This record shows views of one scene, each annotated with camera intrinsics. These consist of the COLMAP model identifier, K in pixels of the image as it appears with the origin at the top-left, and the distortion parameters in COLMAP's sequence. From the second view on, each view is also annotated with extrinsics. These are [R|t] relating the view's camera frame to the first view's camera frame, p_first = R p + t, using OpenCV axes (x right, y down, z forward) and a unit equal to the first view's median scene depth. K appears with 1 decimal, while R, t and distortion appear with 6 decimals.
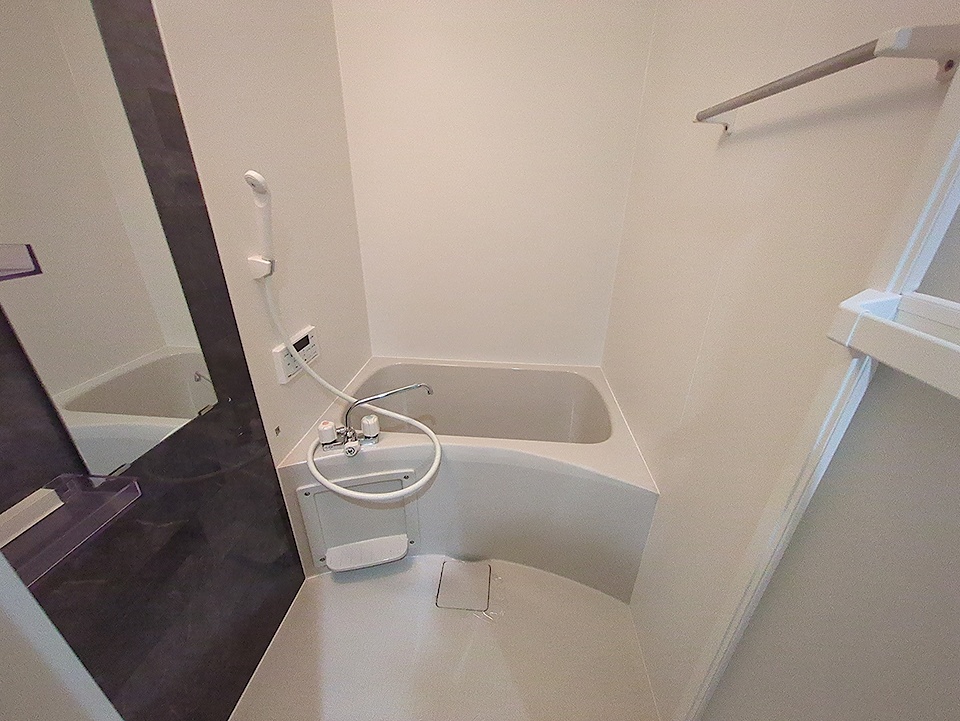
lens RADIAL K [[380.6, 0, 481.8], [0, 380.6, 361.1], [0, 0, 1]] dist [-0.007414, 0.002854]
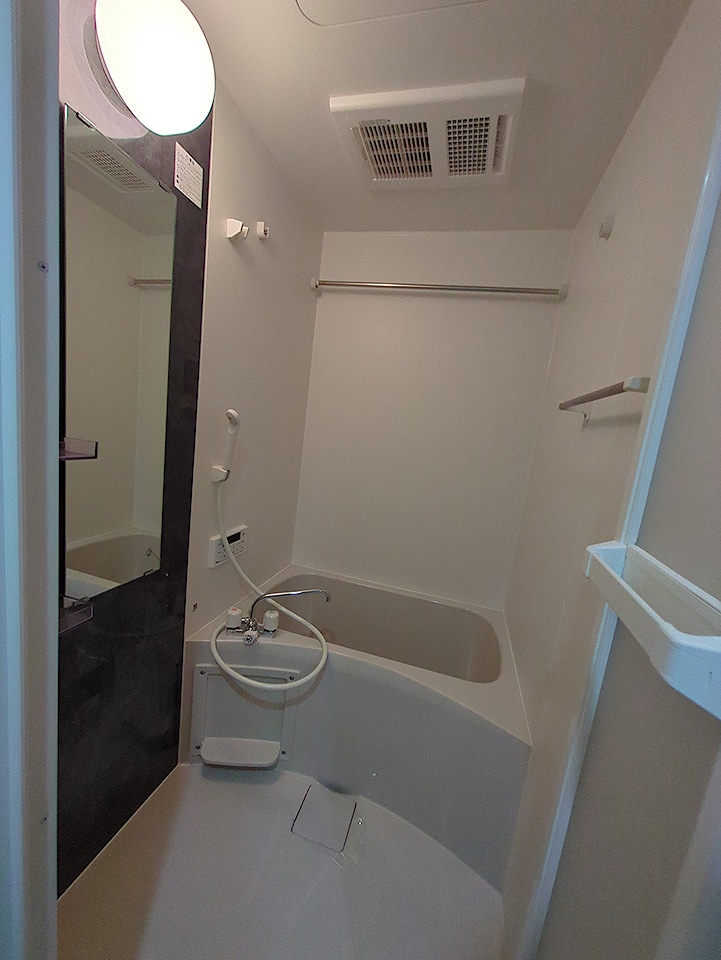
lens RADIAL K [[380.6, 0, 359.6], [0, 380.6, 480.0], [0, 0, 1]] dist [-0.007414, 0.002854]
pose [[0.976801, 0.128447, -0.171349, 0.104177], [-0.172857, 0.945247, -0.276820, 0.046031], [0.126410, 0.300017, 0.945521, -0.155743]]
